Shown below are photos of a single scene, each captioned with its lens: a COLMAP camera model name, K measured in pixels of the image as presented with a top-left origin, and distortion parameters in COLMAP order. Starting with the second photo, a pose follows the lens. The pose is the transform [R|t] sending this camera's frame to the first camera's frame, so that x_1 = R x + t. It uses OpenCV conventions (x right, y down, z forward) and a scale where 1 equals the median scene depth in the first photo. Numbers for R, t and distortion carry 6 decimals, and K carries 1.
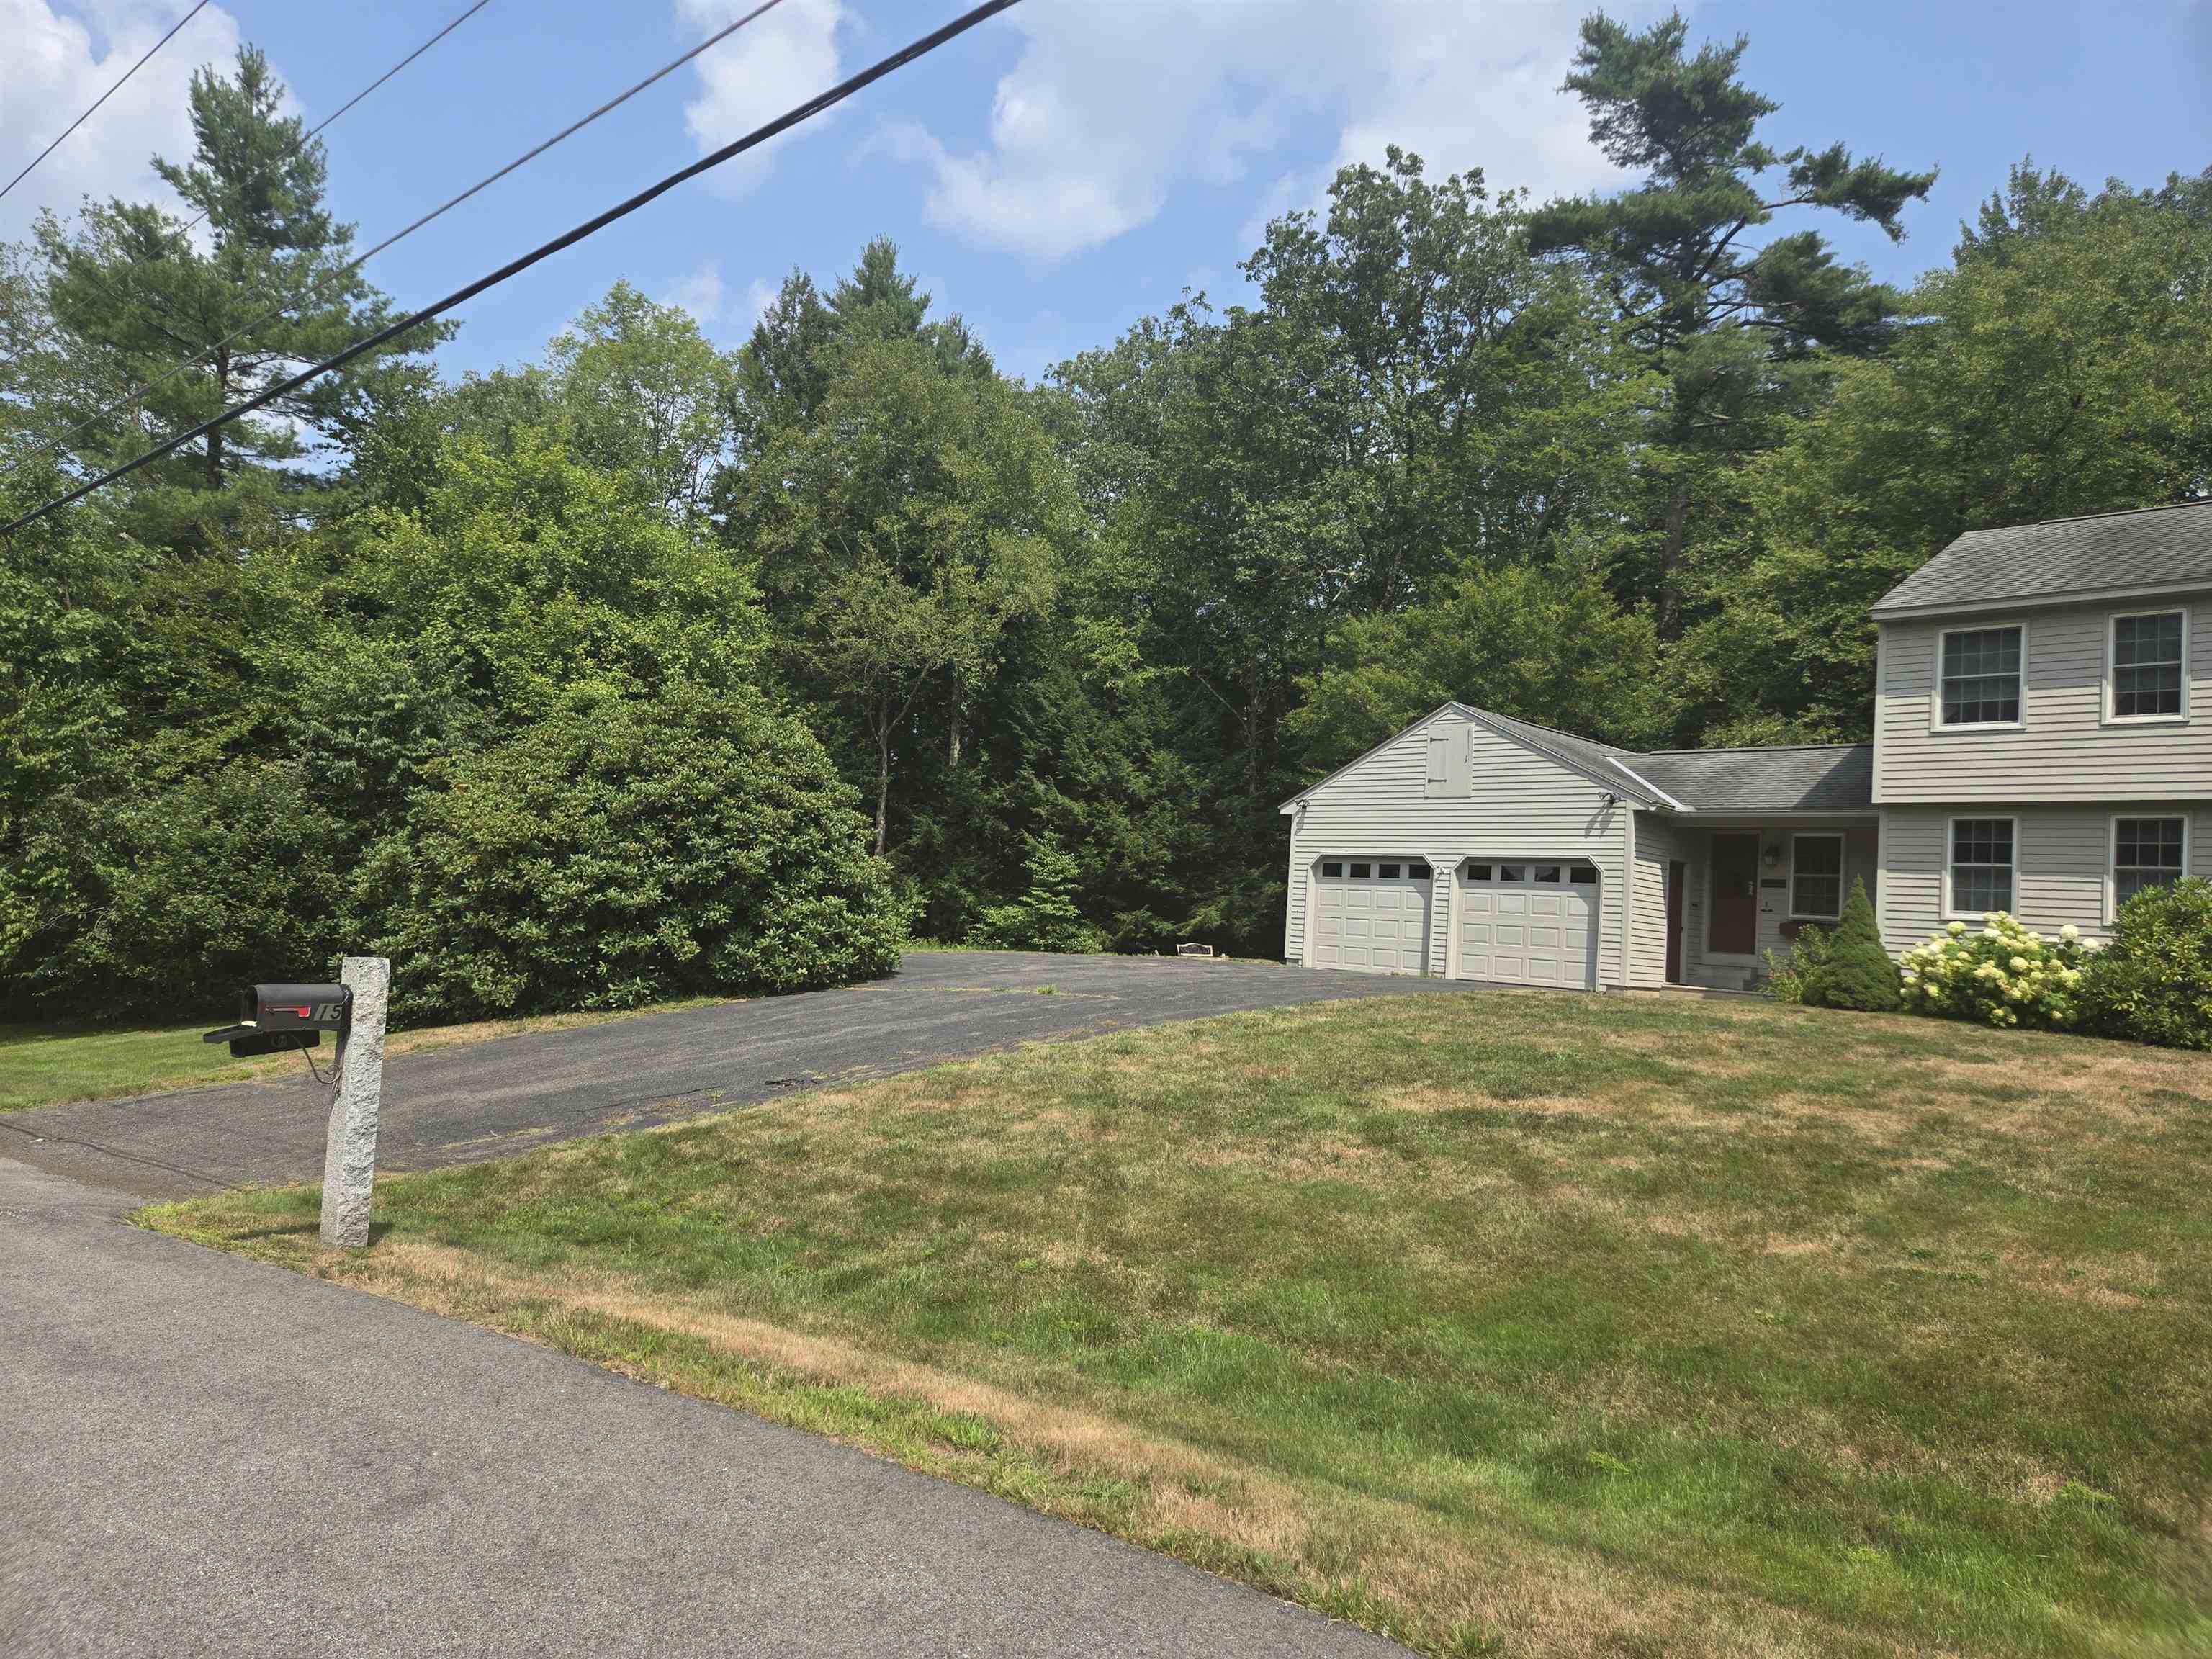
lens RADIAL K [[1479.7, 0, 1081.7], [0, 1479.7, 824.2], [0, 0, 1]] dist [0.076836, -0.055843]
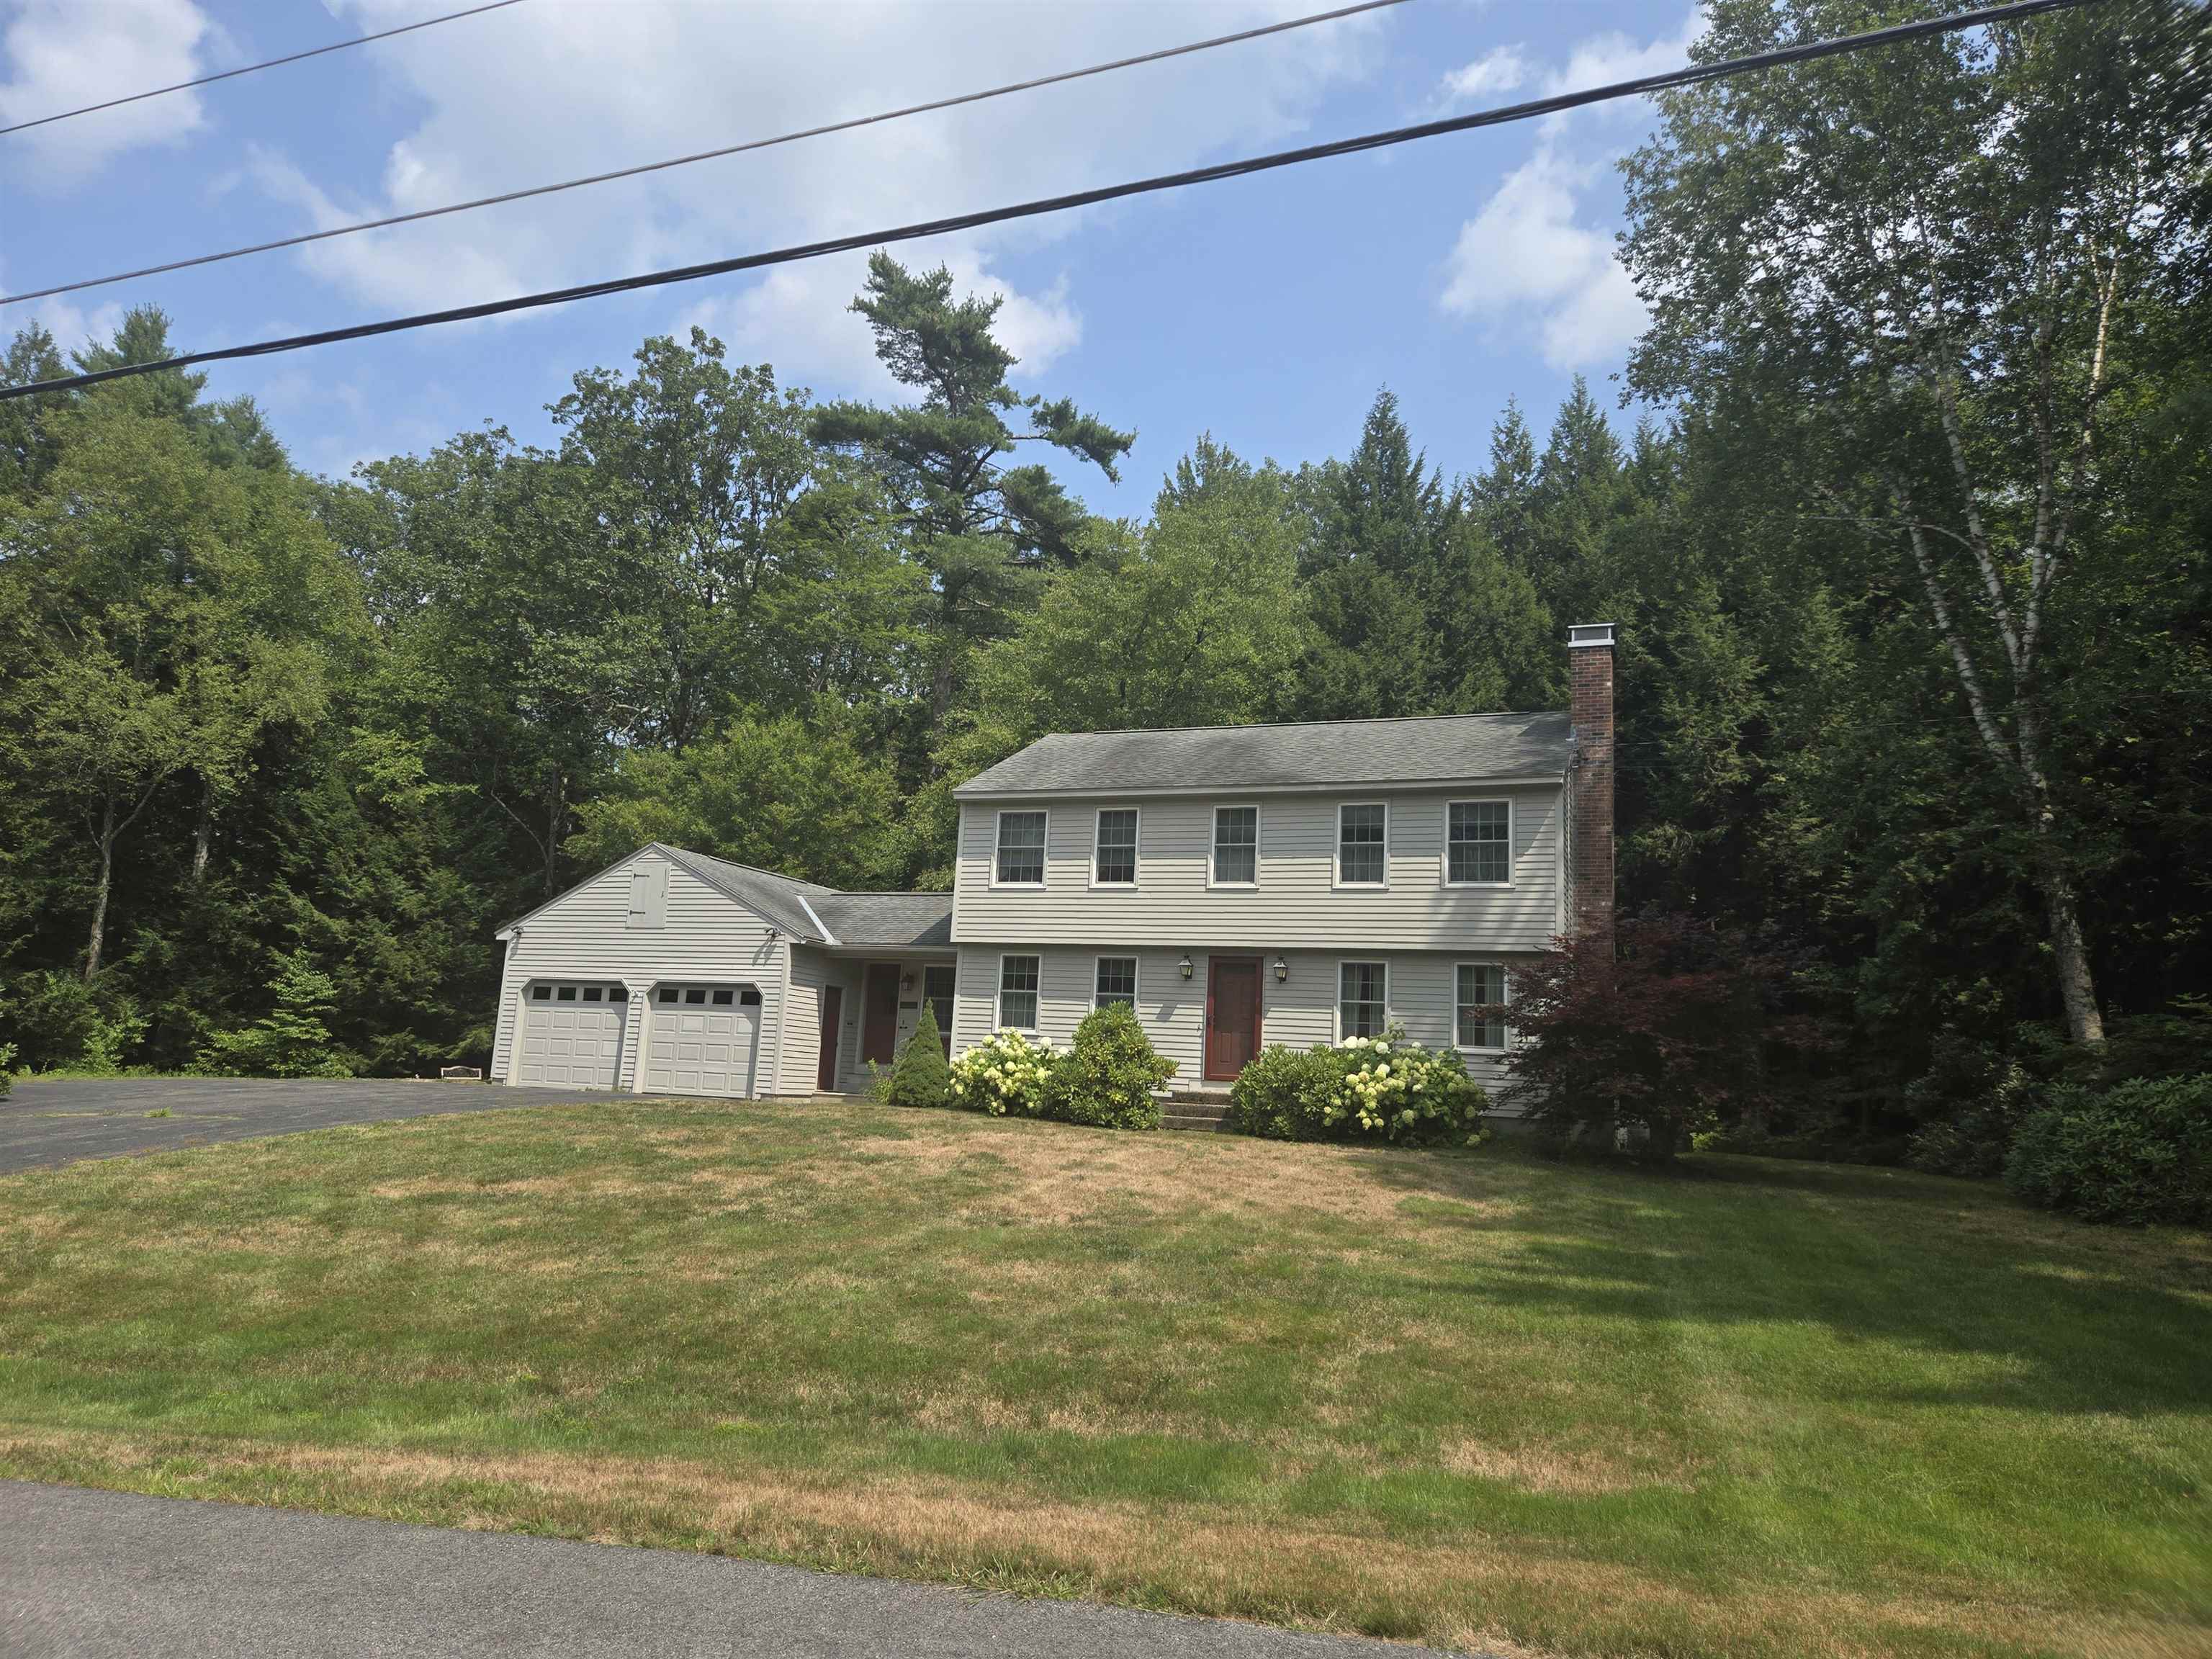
lens RADIAL K [[1479.7, 0, 1081.7], [0, 1479.7, 824.2], [0, 0, 1]] dist [0.076836, -0.055843]
pose [[0.918952, 0.051856, 0.390946, 0.059844], [-0.020398, 0.996240, -0.084195, -0.004552], [-0.393842, 0.069397, 0.916555, -0.090358]]
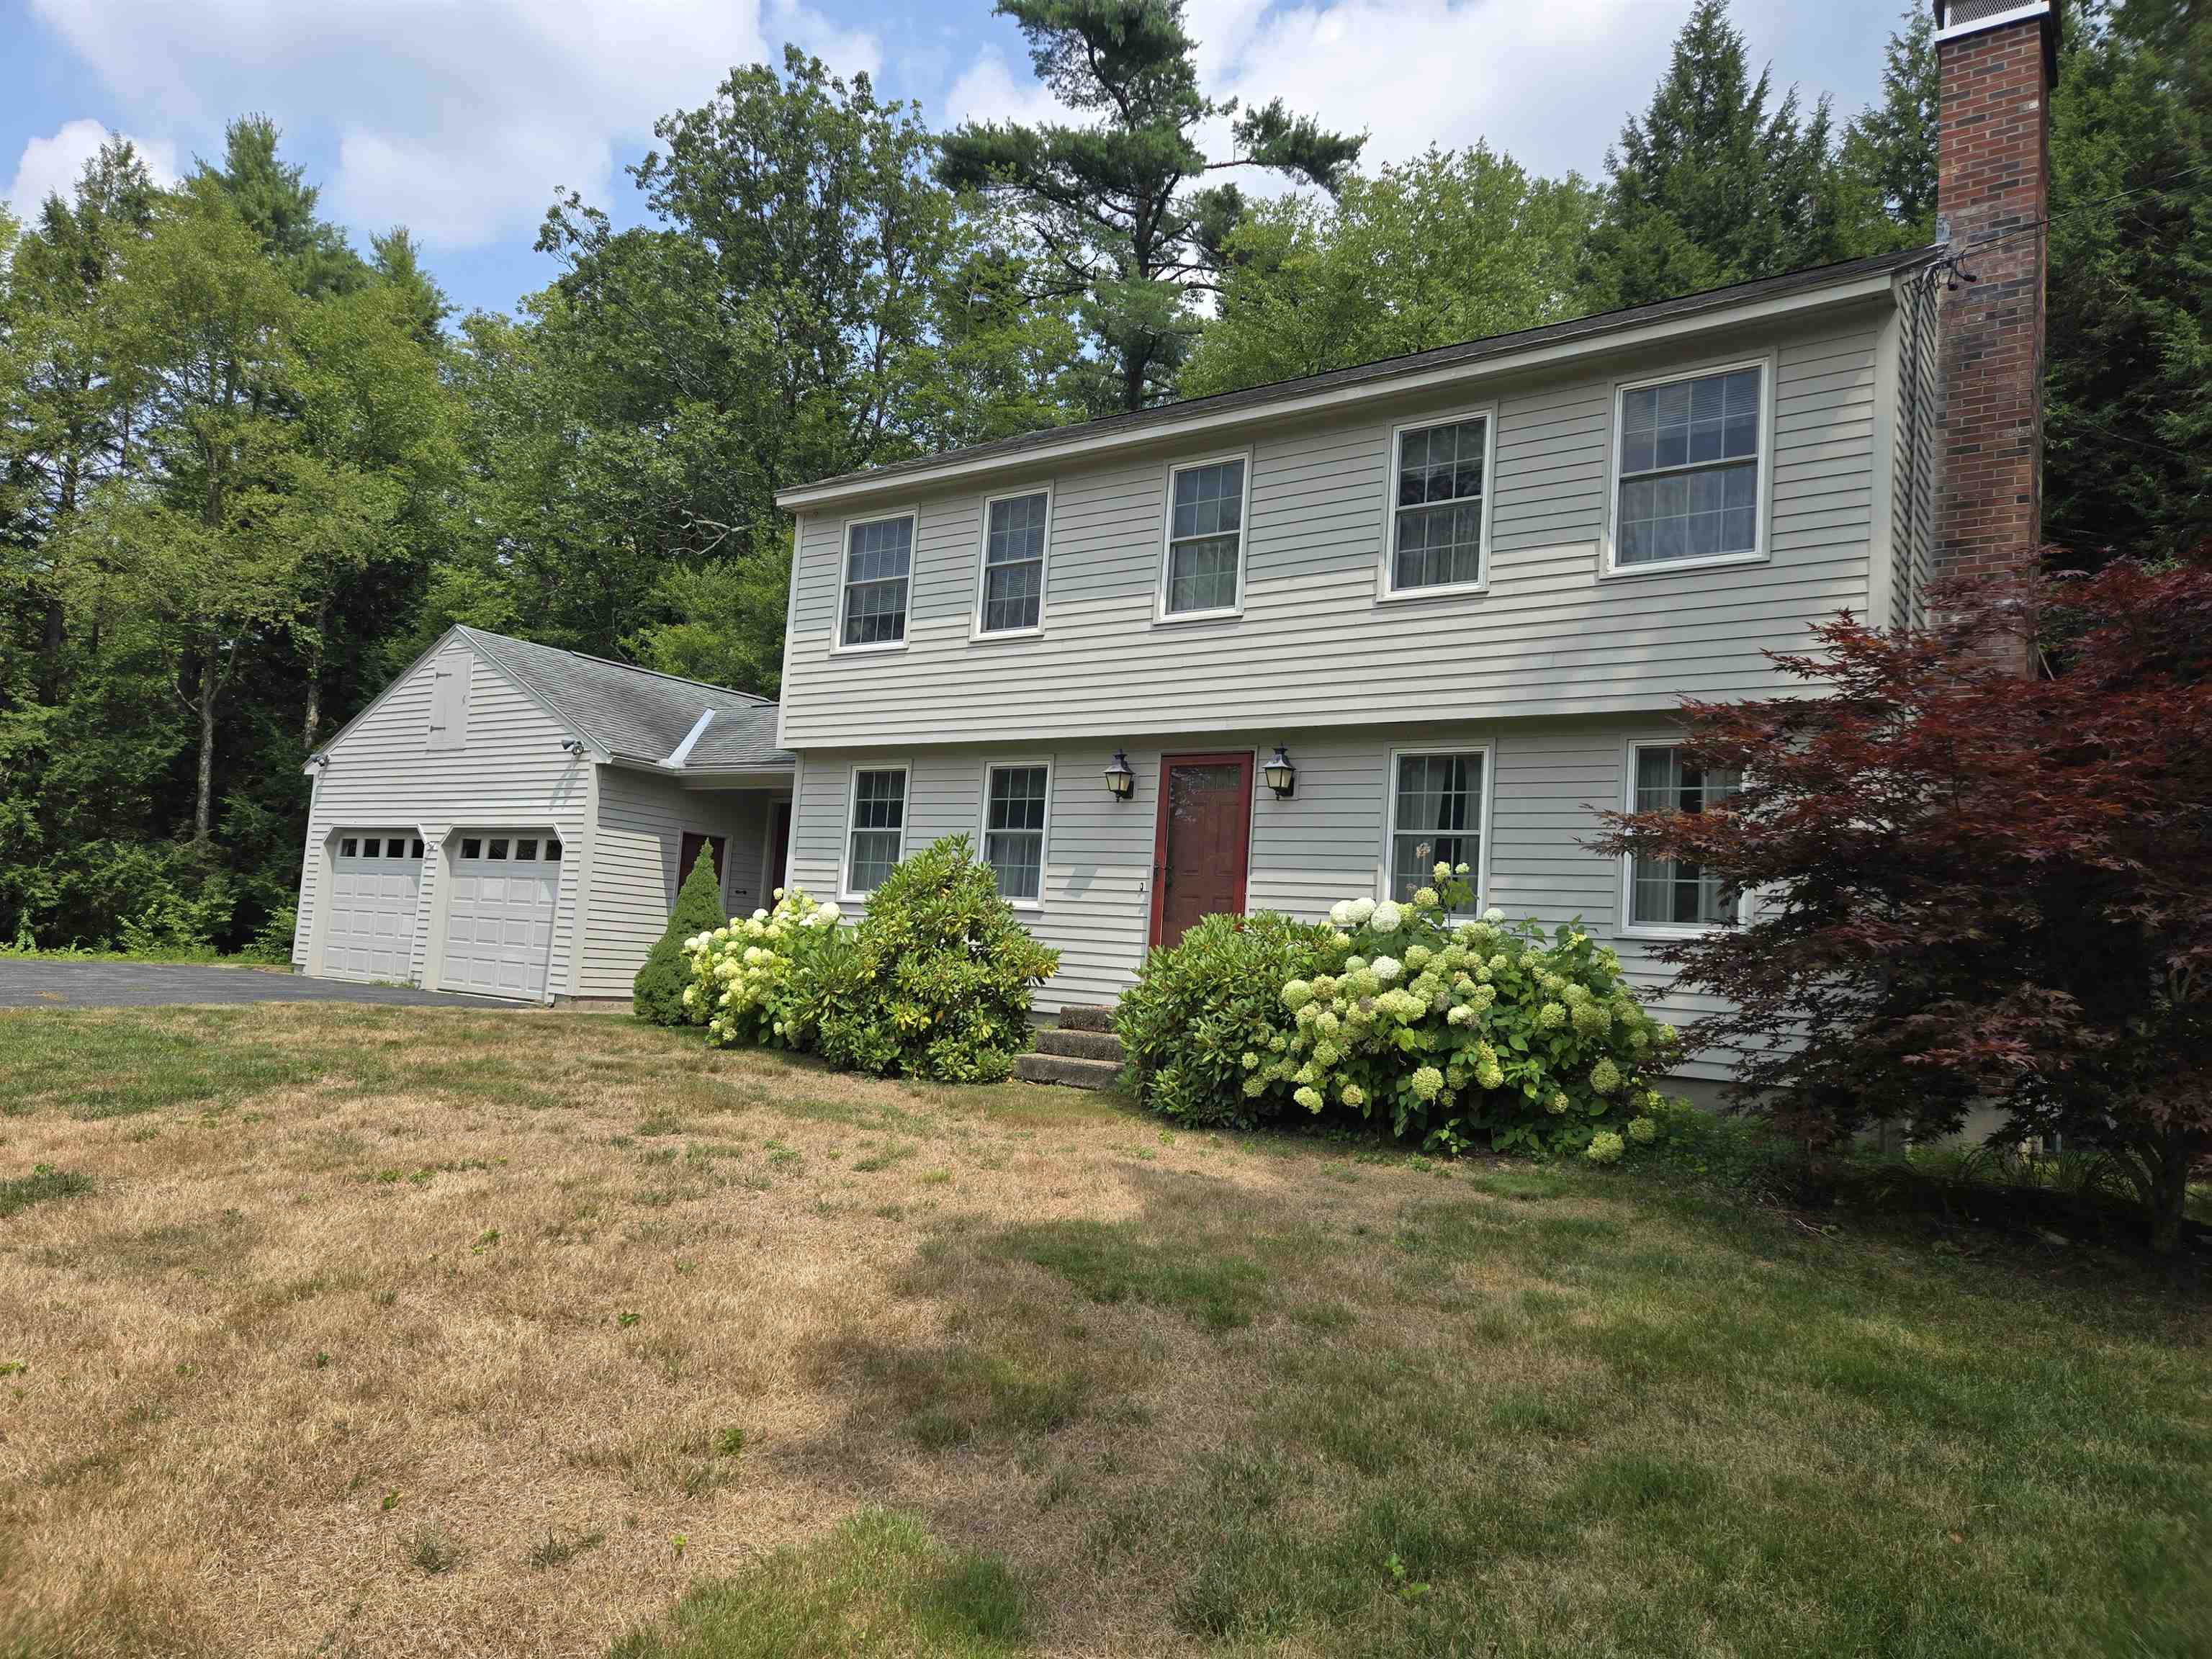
lens RADIAL K [[1479.7, 0, 1081.7], [0, 1479.7, 824.2], [0, 0, 1]] dist [0.076836, -0.055843]
pose [[0.987409, 0.016171, 0.157362, 0.253345], [-0.014535, 0.999828, -0.011543, 0.013638], [-0.157521, 0.009111, 0.987474, 0.107927]]
